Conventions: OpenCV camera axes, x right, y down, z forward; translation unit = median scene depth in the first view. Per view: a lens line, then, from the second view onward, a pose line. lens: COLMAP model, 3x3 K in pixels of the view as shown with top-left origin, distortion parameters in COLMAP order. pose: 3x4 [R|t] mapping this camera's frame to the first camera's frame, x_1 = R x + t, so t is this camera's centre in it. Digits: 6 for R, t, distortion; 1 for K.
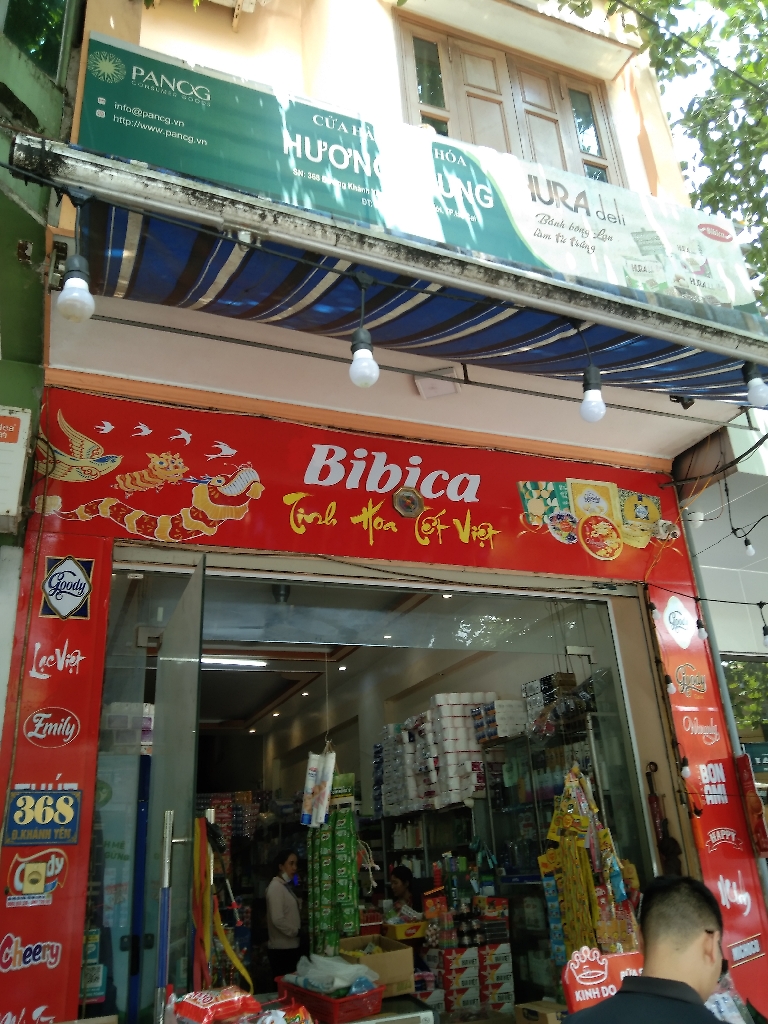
lens RADIAL K [[860.2, 0, 380.9], [0, 860.2, 483.3], [0, 0, 1]] dist [0.048749, -0.075437]
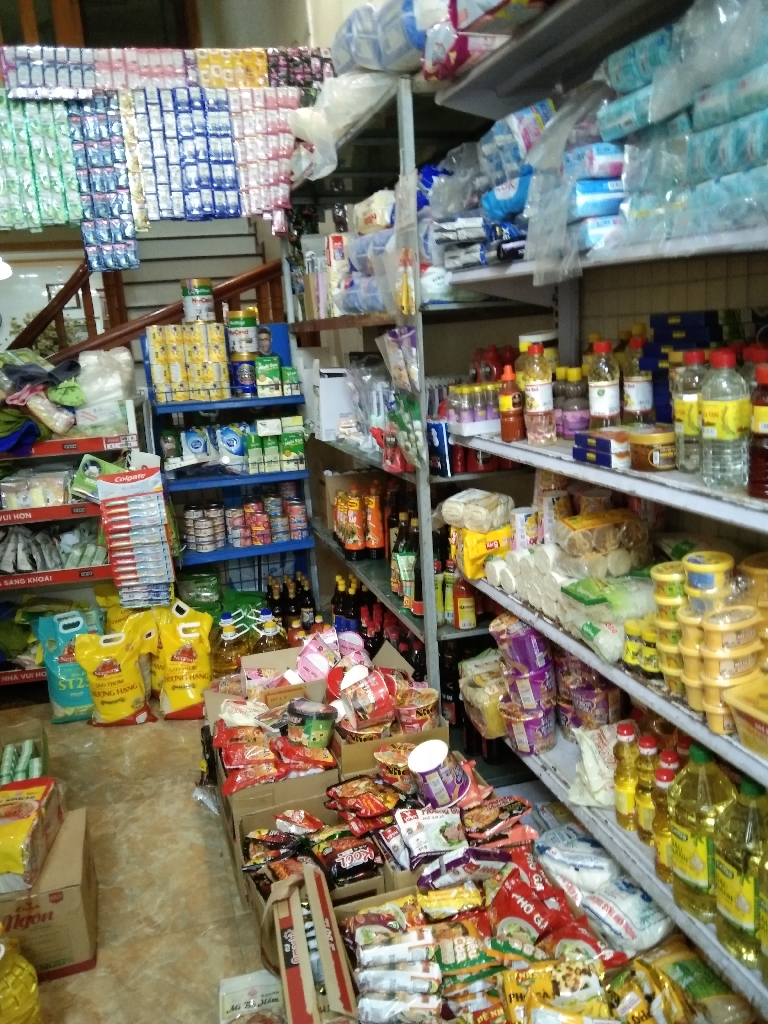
lens RADIAL K [[860.2, 0, 382.5], [0, 860.2, 513.6], [0, 0, 1]] dist [0.048749, -0.075437]
pose [[0.996566, 0.009068, -0.082306, -0.097395], [0.042145, 0.800059, 0.598440, 0.330237], [0.071276, -0.599853, 0.796929, 0.755447]]
